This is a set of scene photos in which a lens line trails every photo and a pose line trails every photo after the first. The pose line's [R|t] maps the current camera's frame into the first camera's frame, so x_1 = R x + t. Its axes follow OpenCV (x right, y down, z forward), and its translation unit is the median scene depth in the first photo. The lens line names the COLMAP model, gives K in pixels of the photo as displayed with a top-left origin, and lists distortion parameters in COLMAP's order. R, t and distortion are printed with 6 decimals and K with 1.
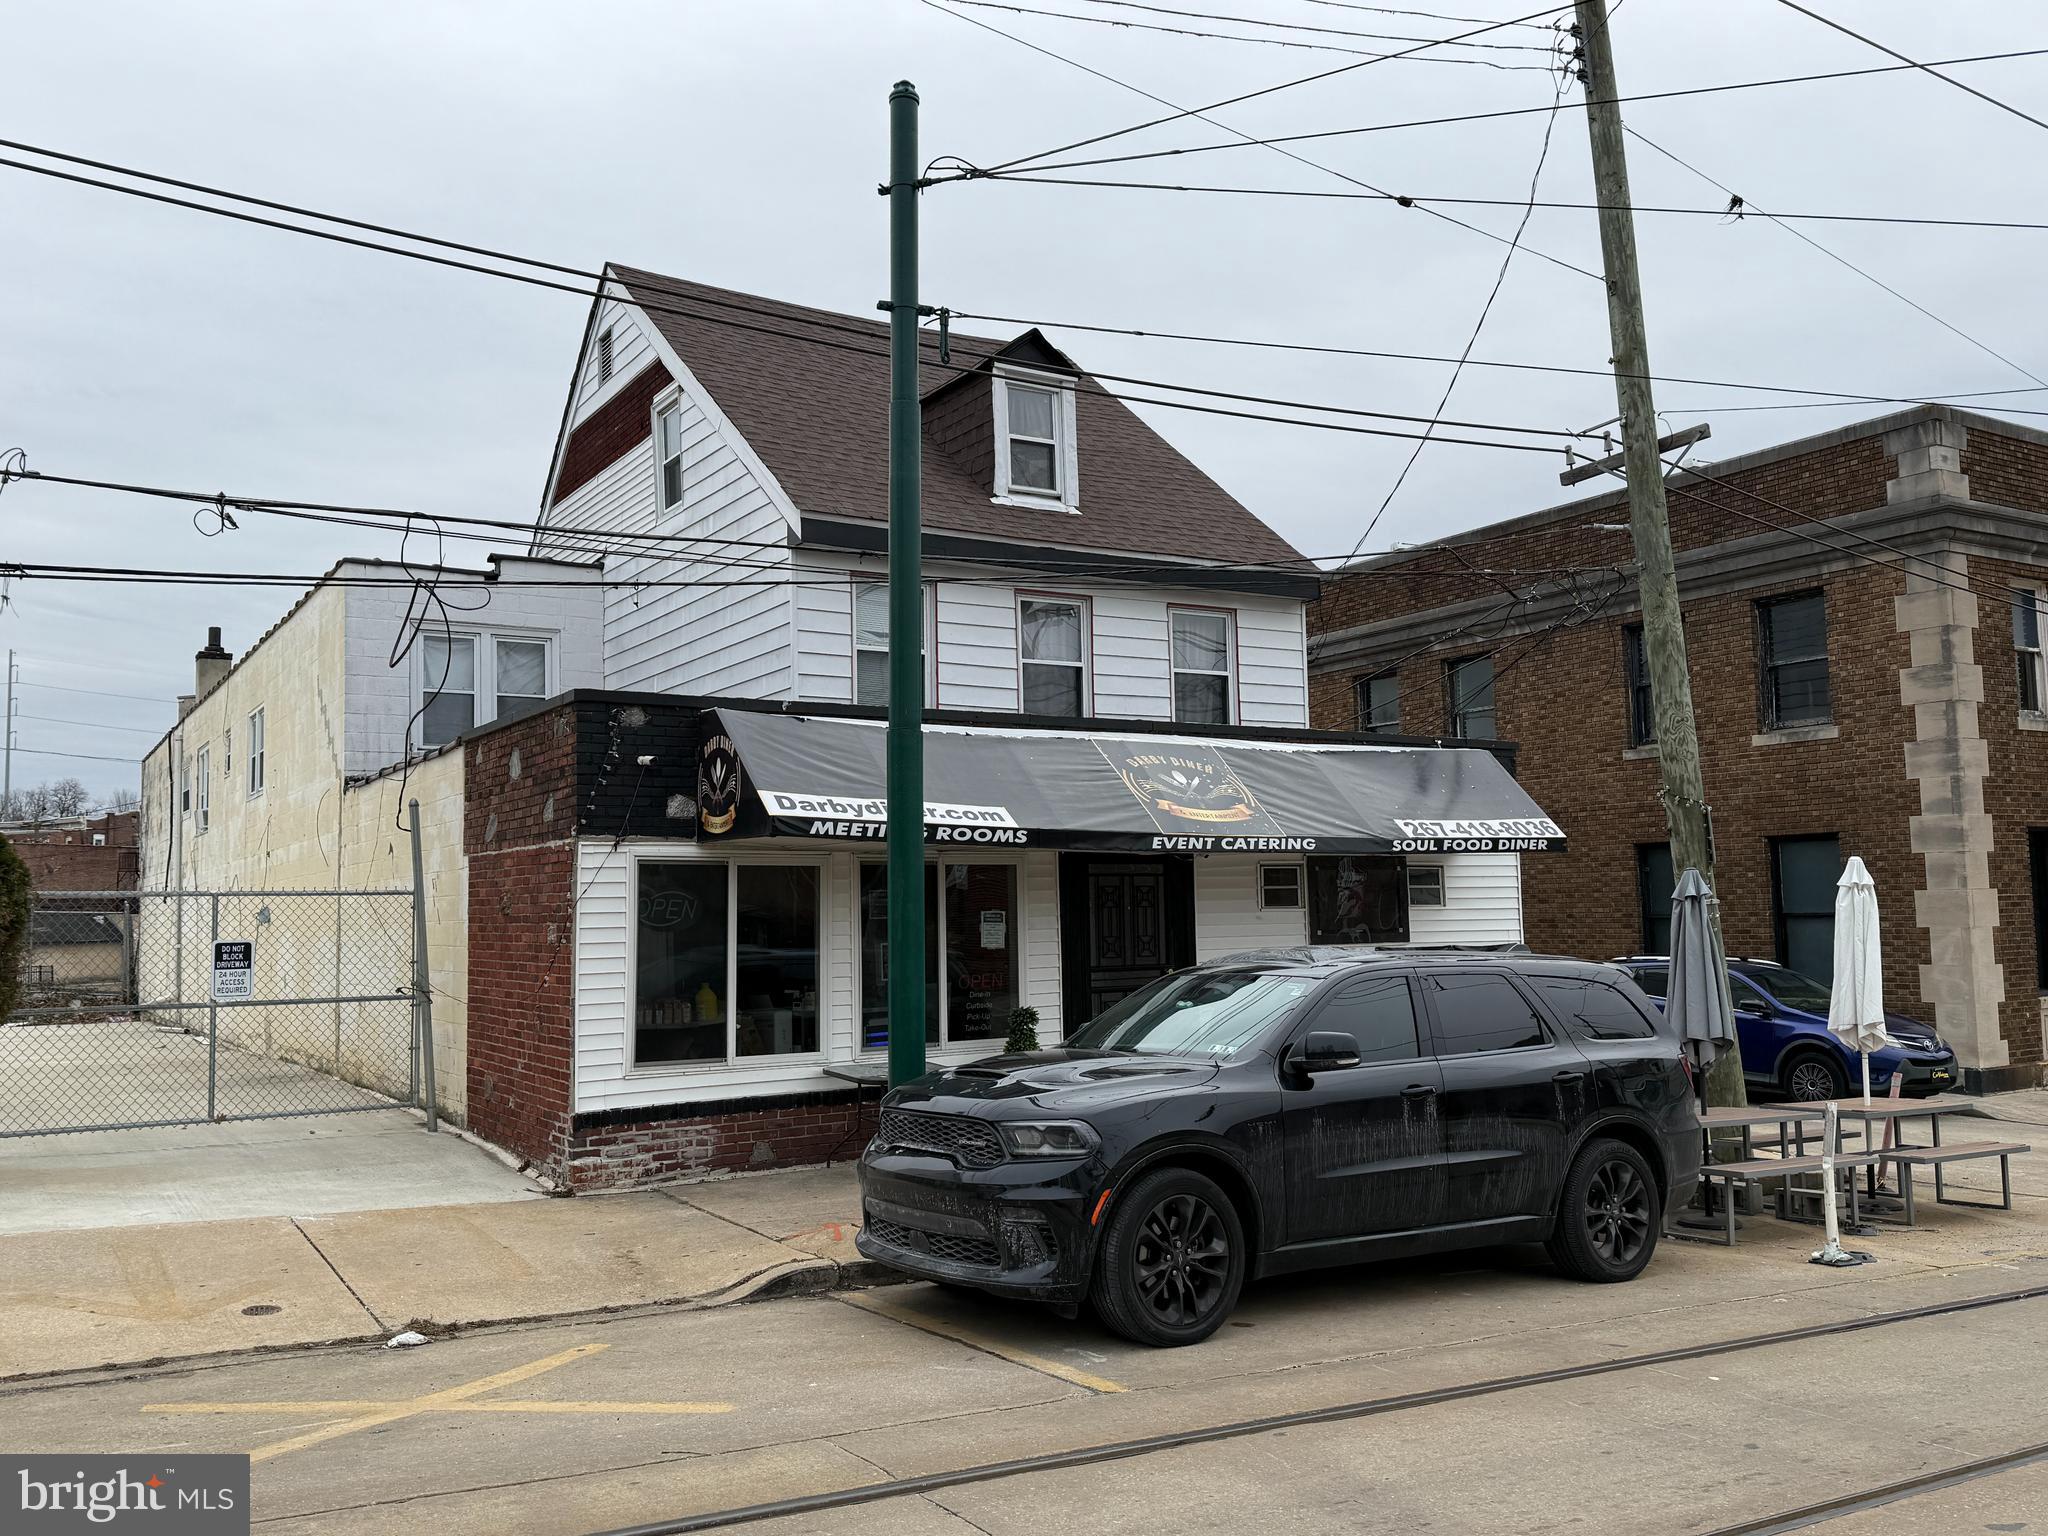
lens RADIAL K [[1632.0, 0, 1009.9], [0, 1632.0, 778.3], [0, 0, 1]] dist [0.134945, -0.190984]
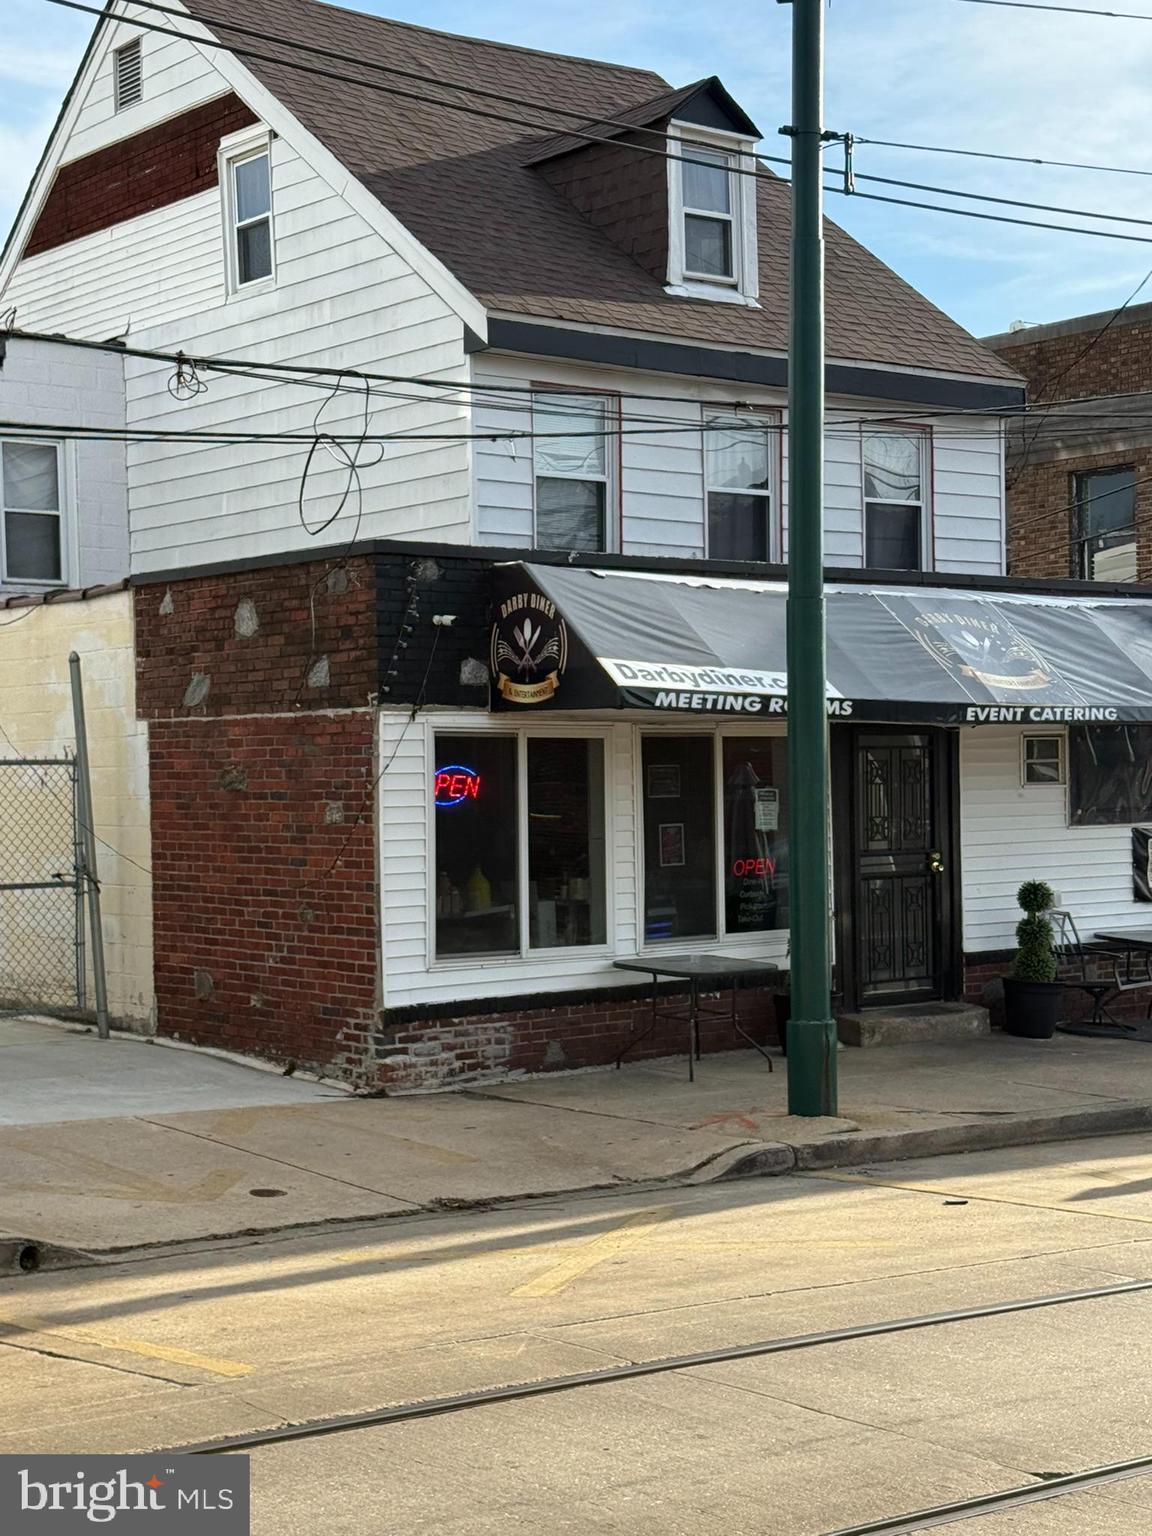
lens RADIAL K [[2314.1, 0, 554.2], [0, 2314.1, 777.7], [0, 0, 1]] dist [0.131729, 0.000000]
pose [[0.991651, 0.002311, 0.128930, -0.288644], [-0.012823, 0.996651, 0.080762, -0.024880], [-0.128312, -0.081741, 0.988359, -0.230075]]
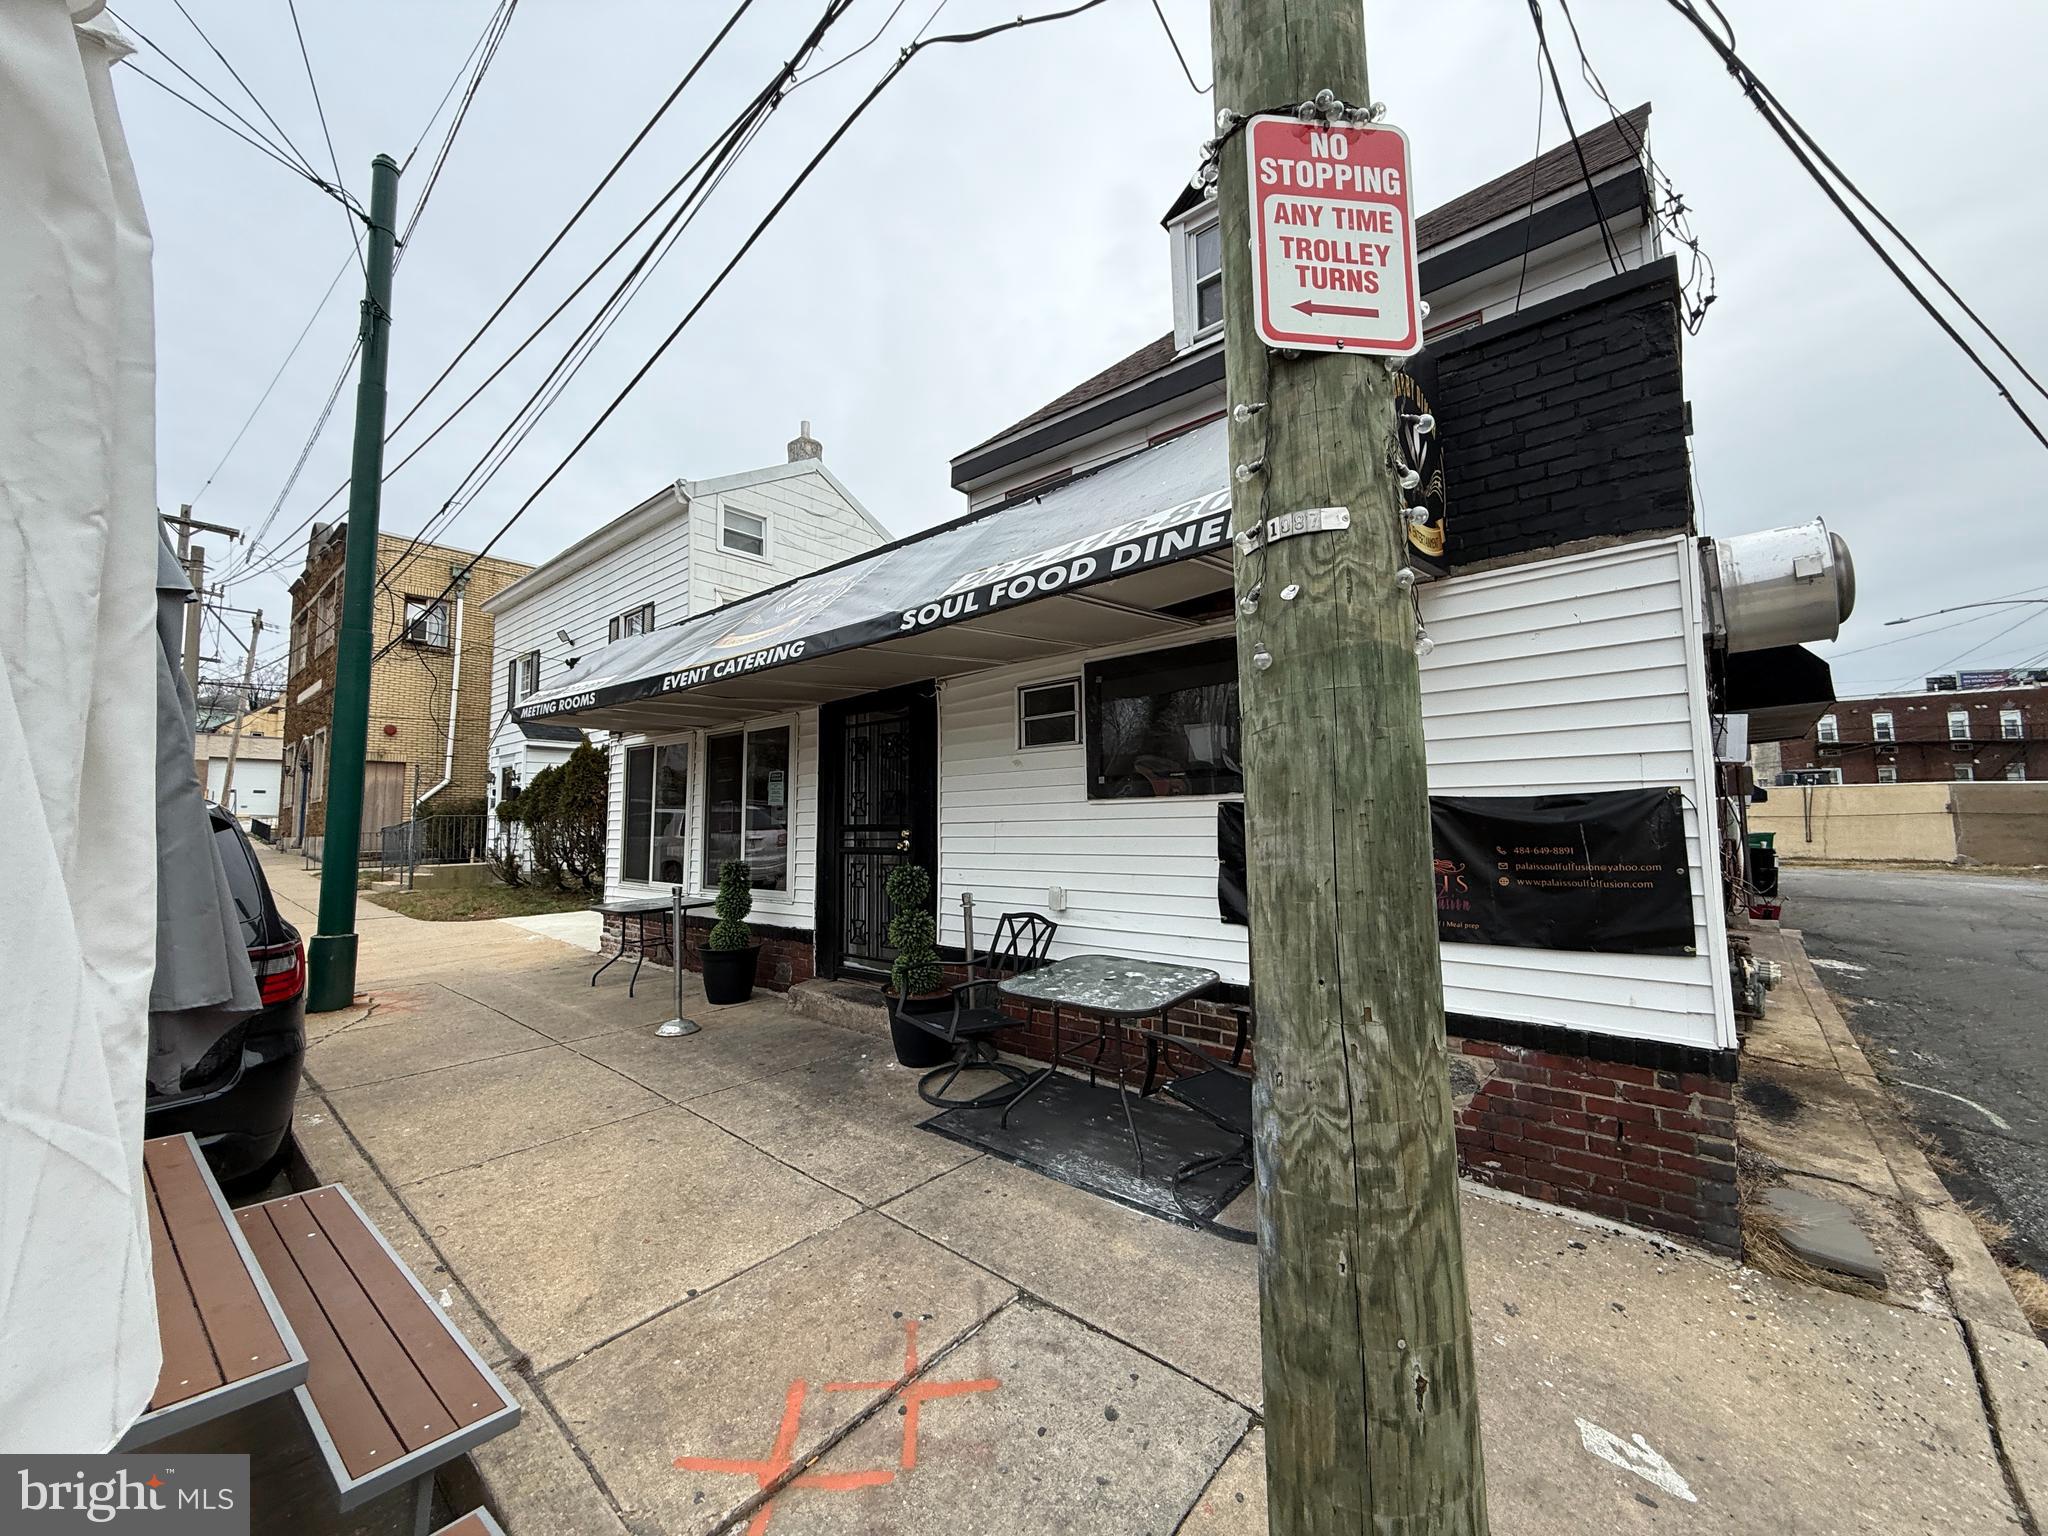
lens RADIAL K [[809.0, 0, 1021.1], [0, 809.0, 765.5], [0, 0, 1]] dist [-0.003114, 0.000931]
pose [[0.295380, -0.061178, -0.953419, 0.541255], [0.080487, 0.995993, -0.038974, 0.111535], [0.951984, -0.065226, 0.299120, 0.998884]]
